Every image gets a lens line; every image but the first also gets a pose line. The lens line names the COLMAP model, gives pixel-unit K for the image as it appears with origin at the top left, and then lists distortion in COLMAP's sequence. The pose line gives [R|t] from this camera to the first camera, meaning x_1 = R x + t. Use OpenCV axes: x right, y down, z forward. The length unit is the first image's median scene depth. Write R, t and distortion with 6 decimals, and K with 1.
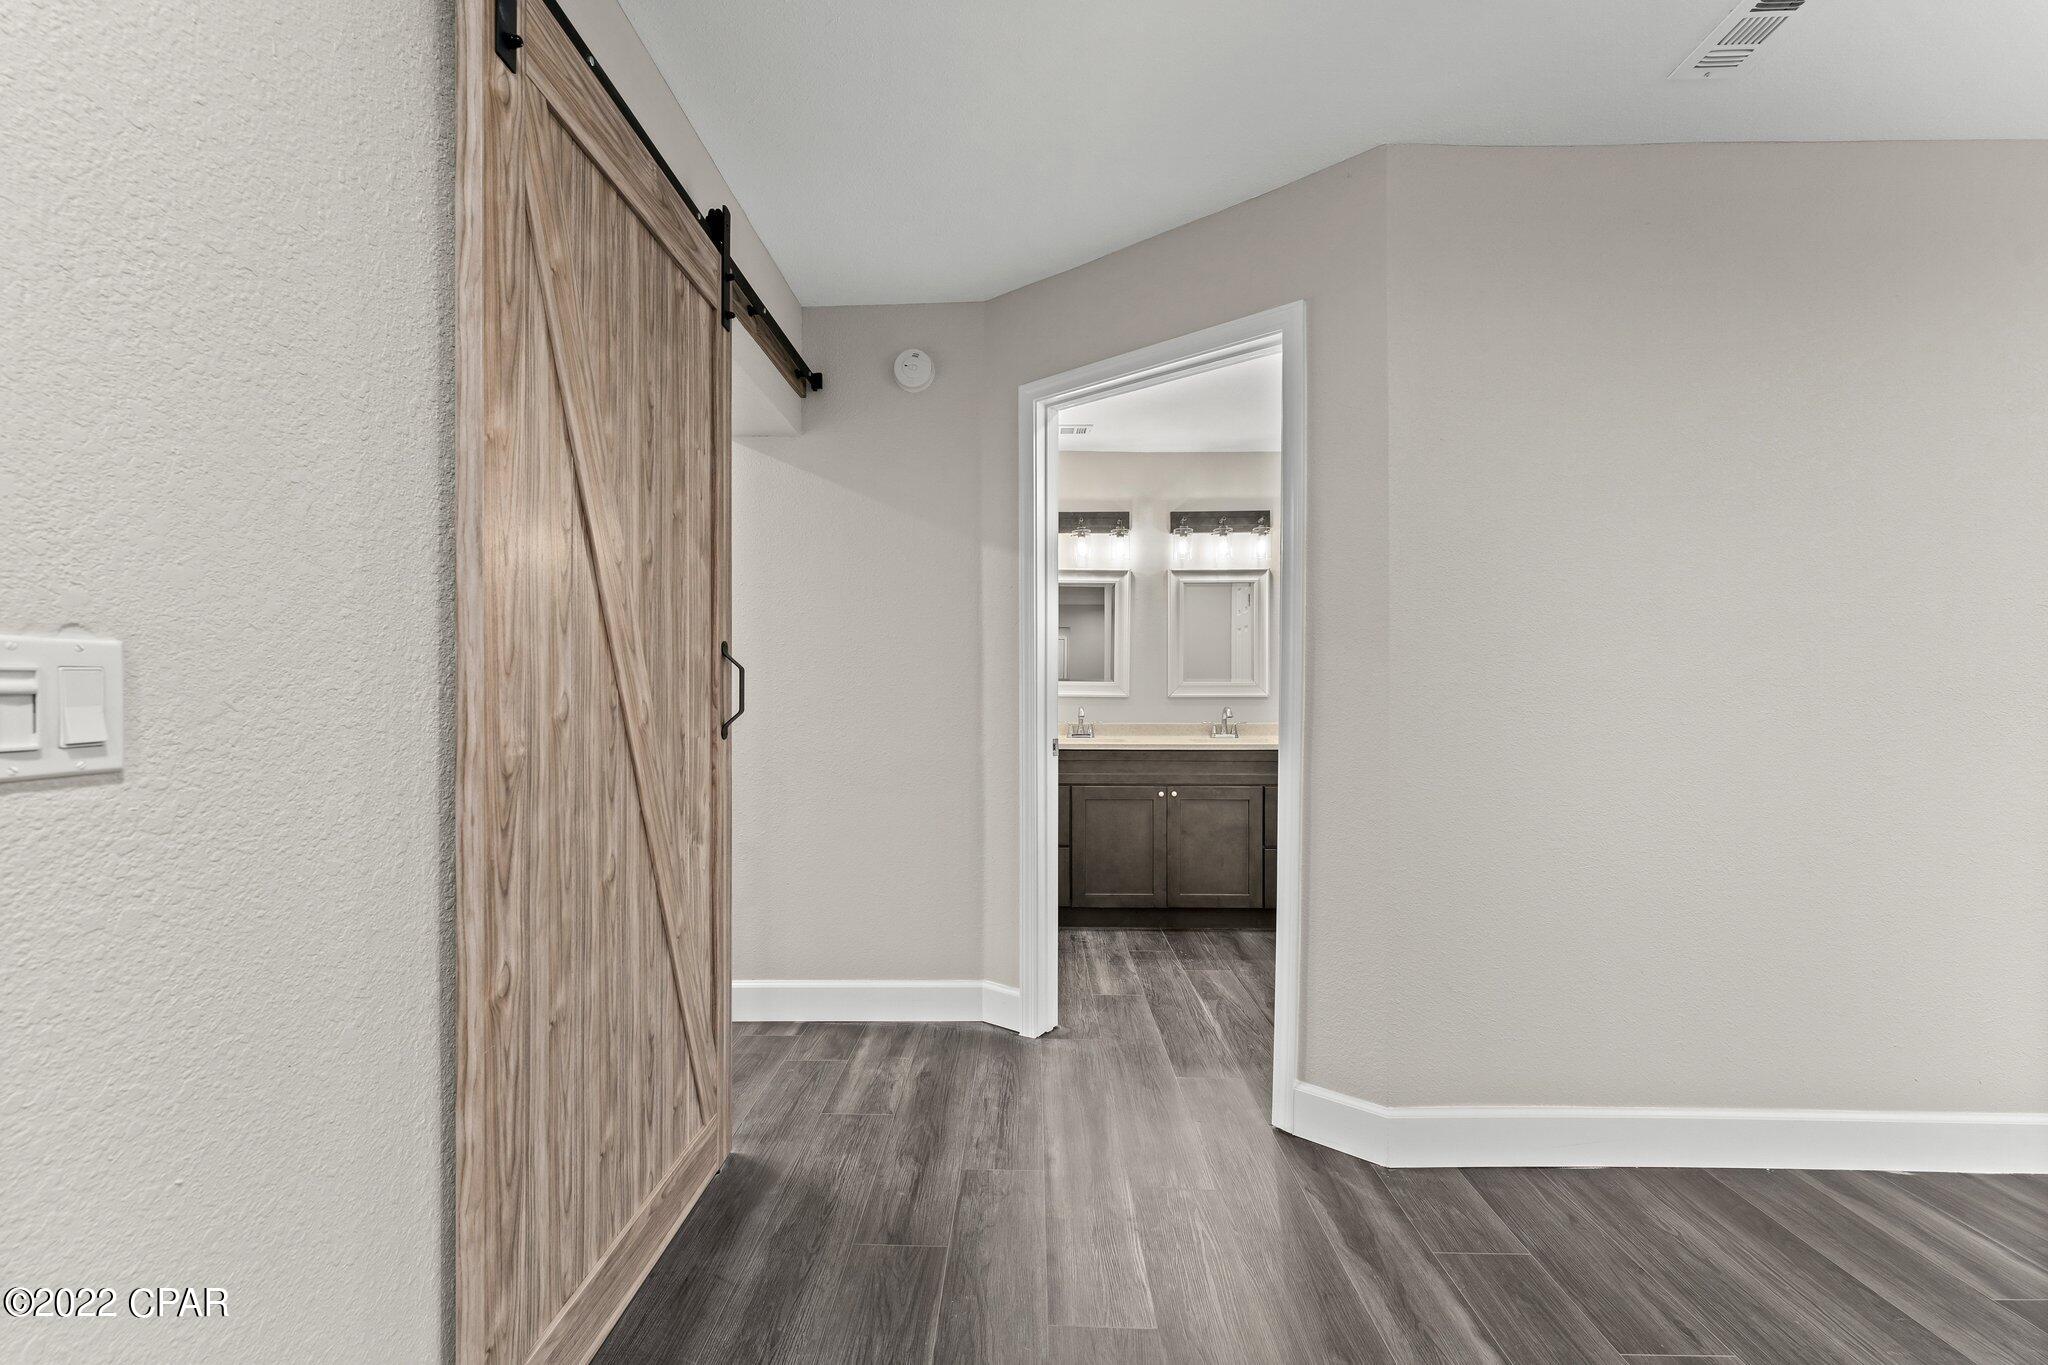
lens RADIAL K [[824.6, 0, 1024.0], [0, 824.6, 682.5], [0, 0, 1]] dist [0.001662, -0.000126]
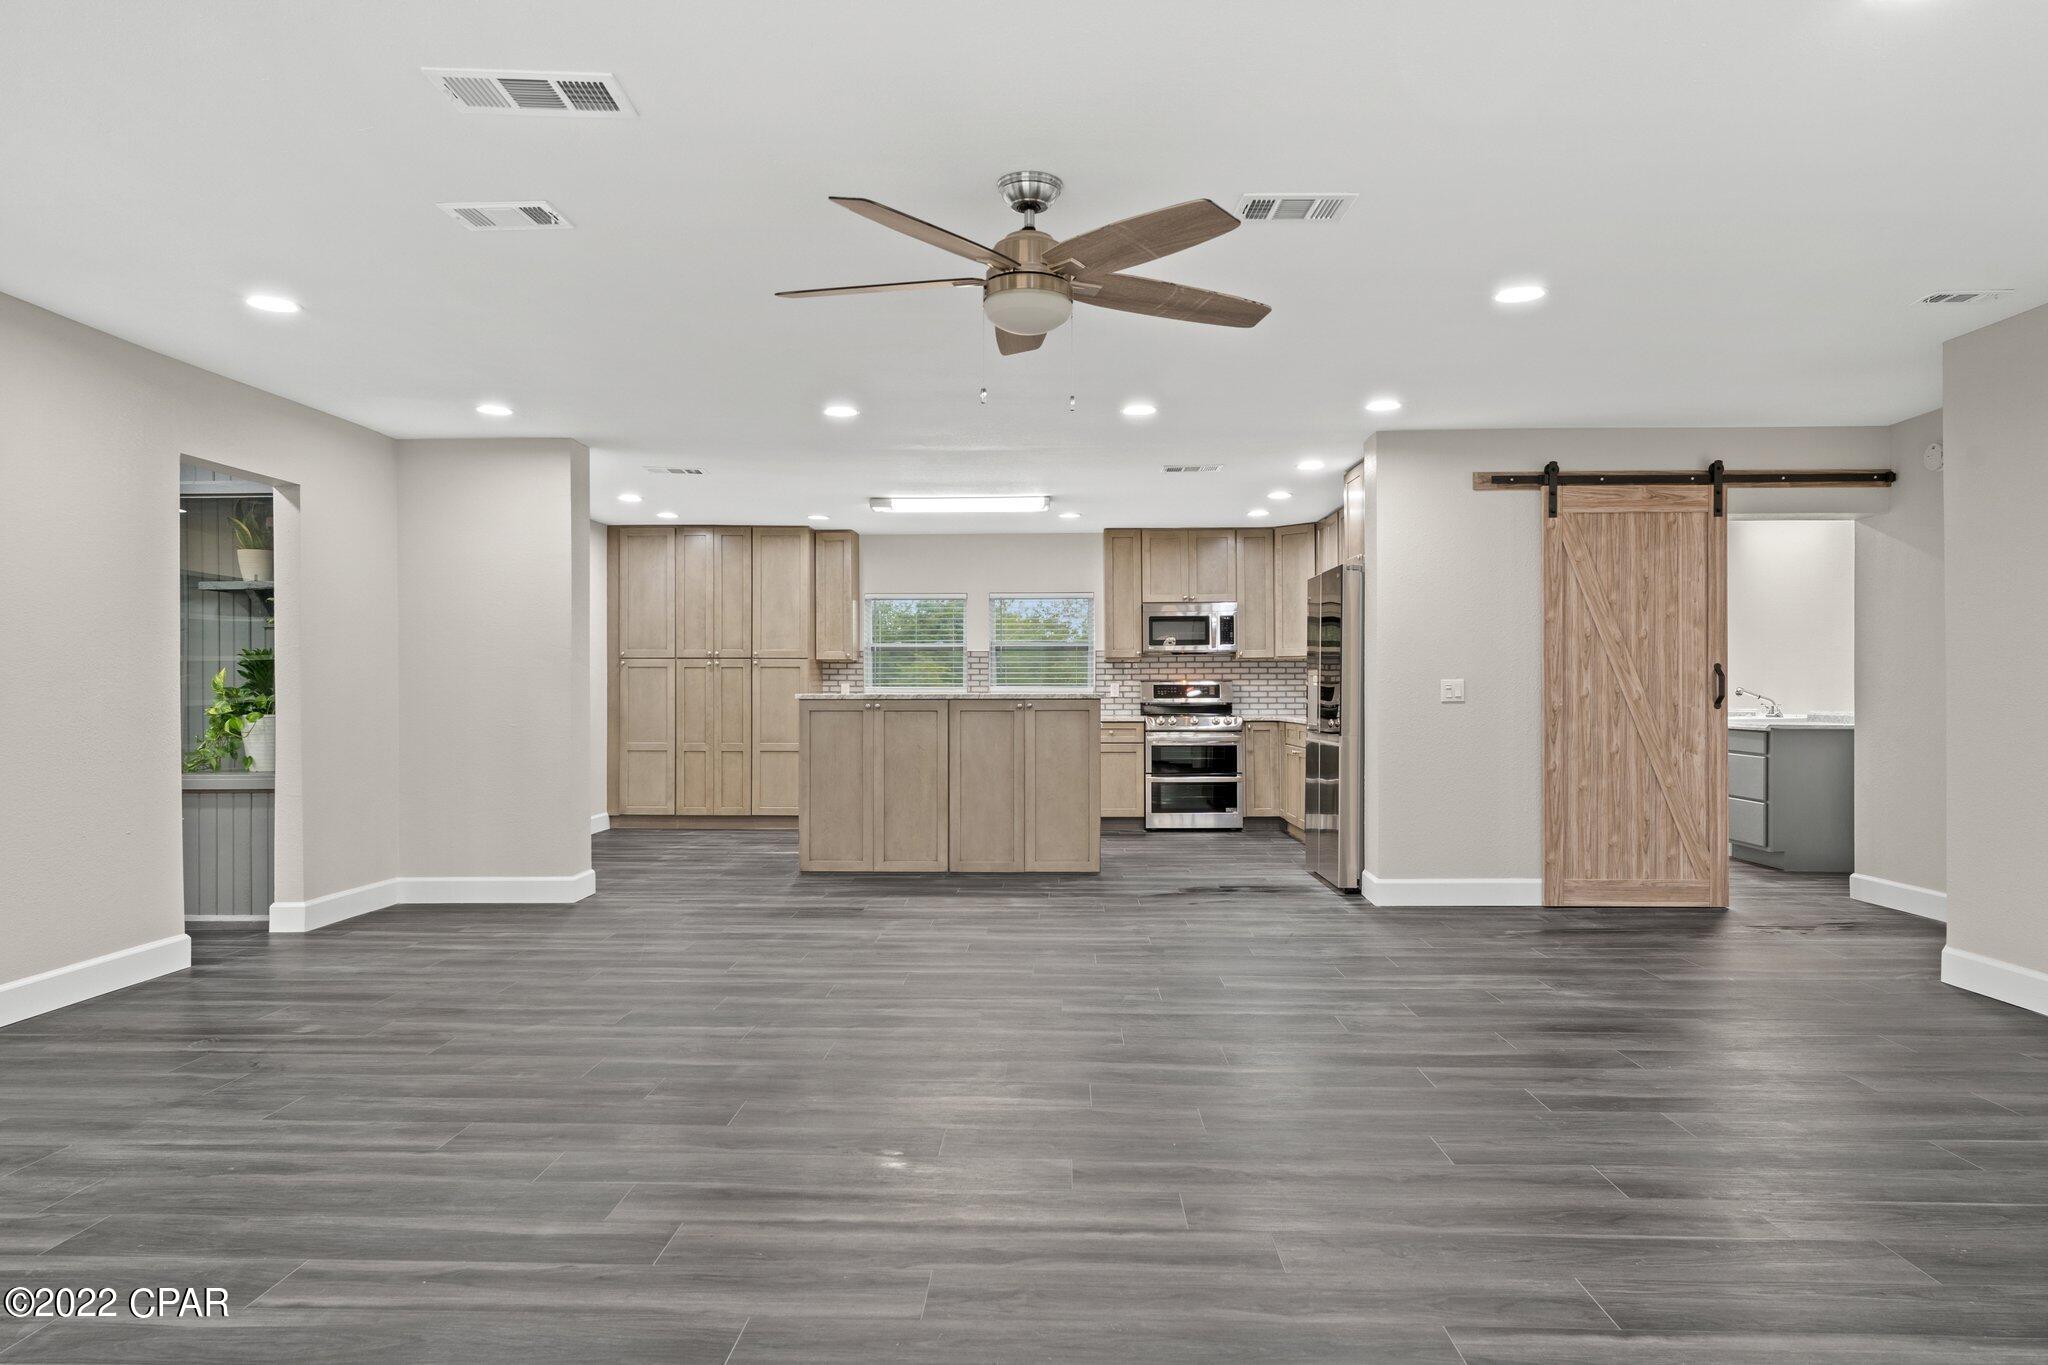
lens RADIAL K [[1285.1, 0, 1024.0], [0, 1285.1, 682.5], [0, 0, 1]] dist [0.004513, 0.001434]
pose [[-0.028720, -0.009682, -0.999541, 2.037304], [0.016190, 0.999817, -0.010150, 0.003121], [0.999456, -0.016474, -0.028558, -0.466562]]
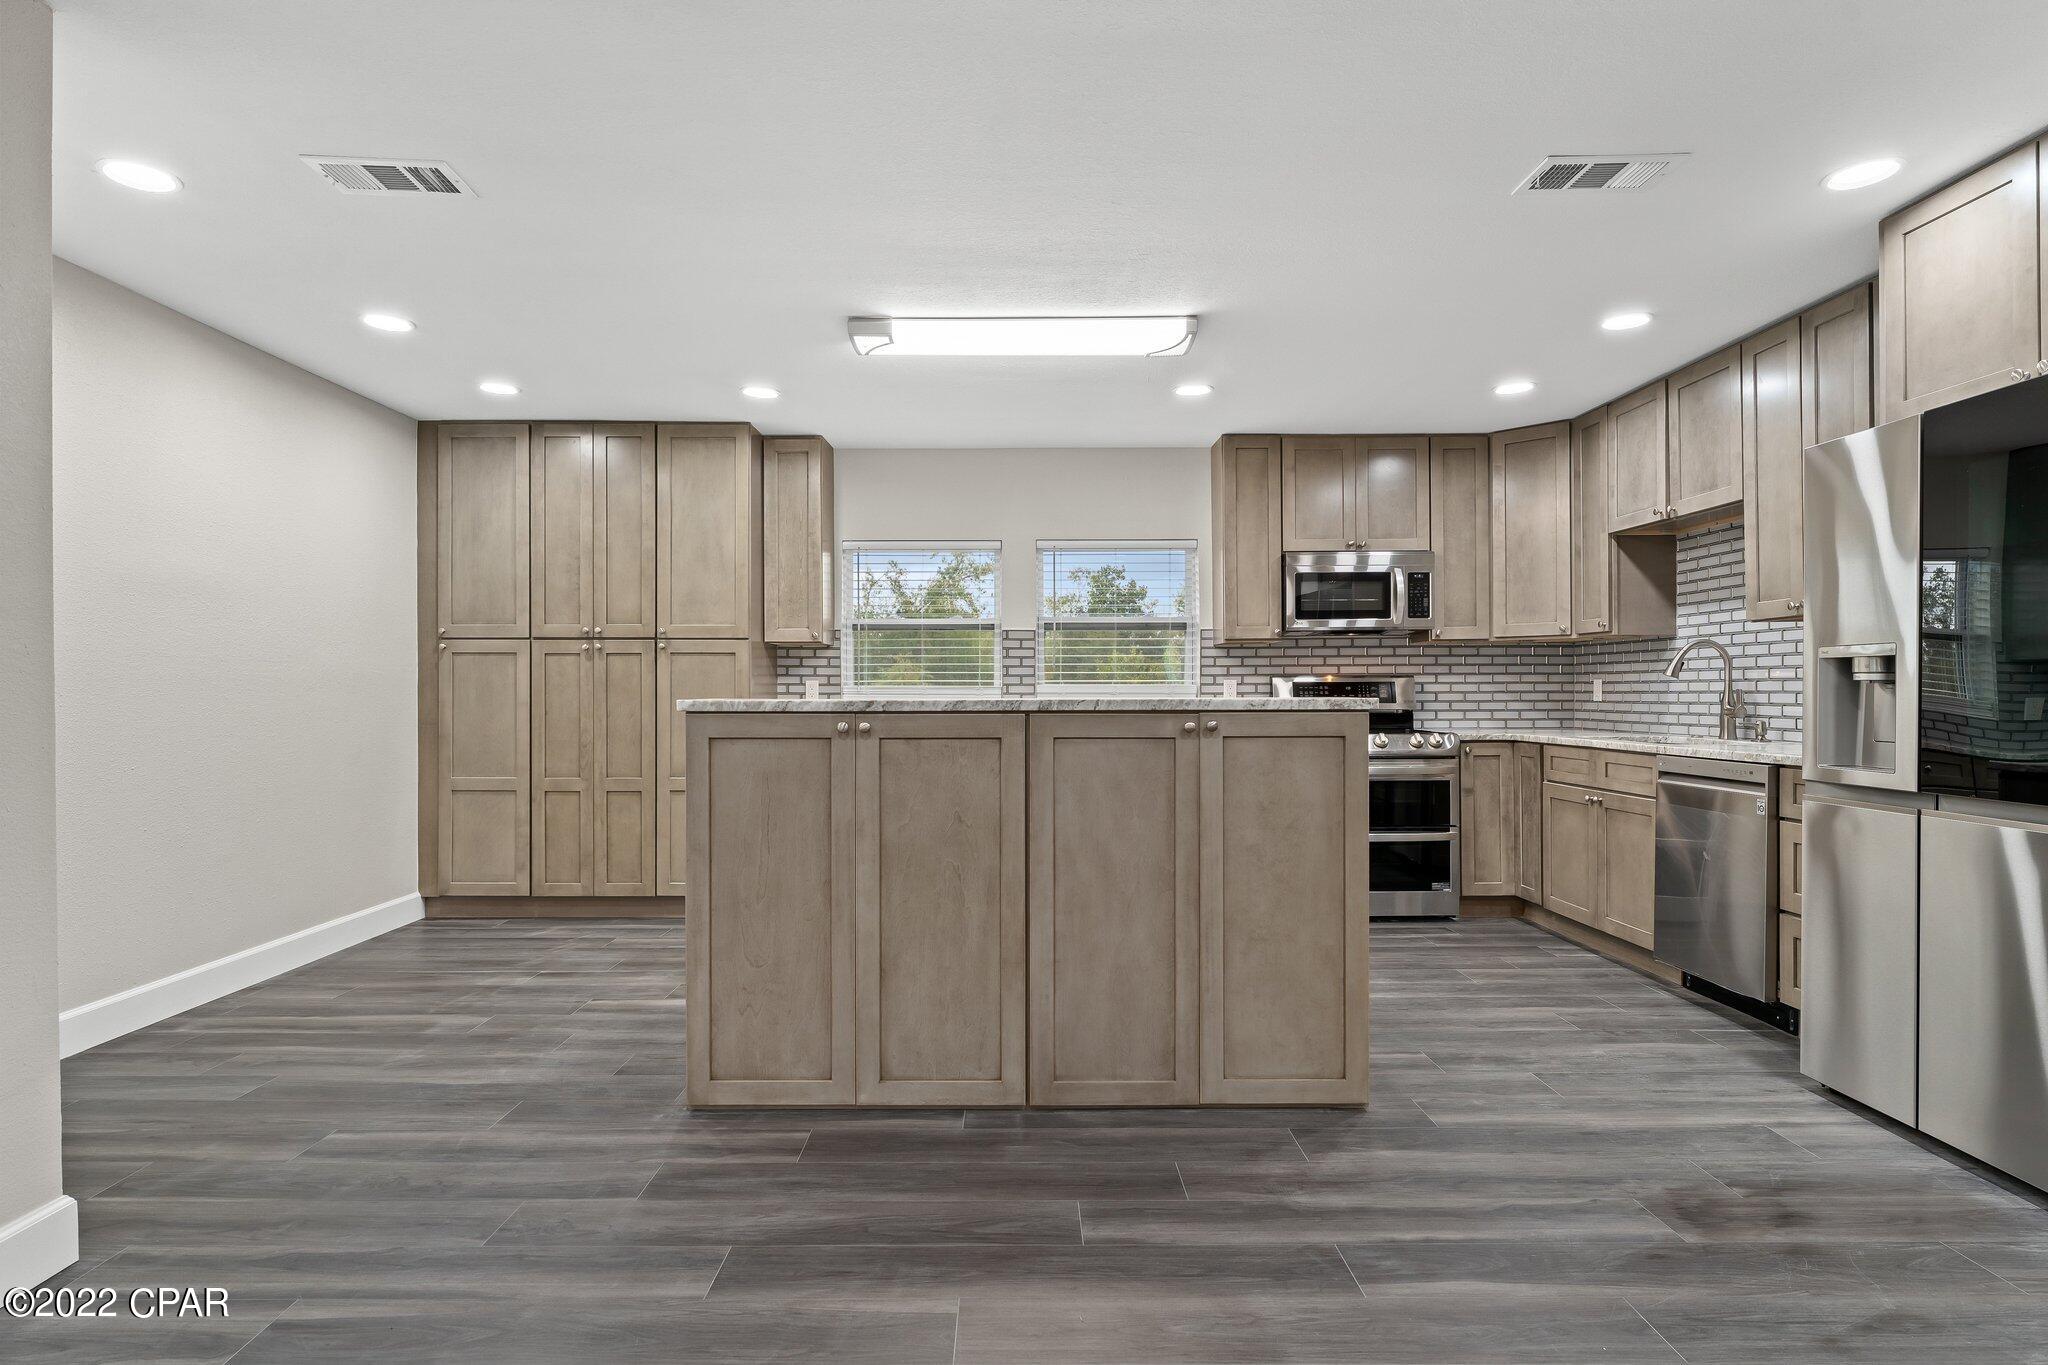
lens RADIAL K [[1049.5, 0, 996.9], [0, 1049.5, 698.0], [0, 0, 1]] dist [-0.000741, -0.000092]
pose [[-0.013238, 0.002715, -0.999909, 0.350545], [0.016848, 0.999855, 0.002492, -0.006456], [0.999770, -0.016814, -0.013282, -0.711226]]
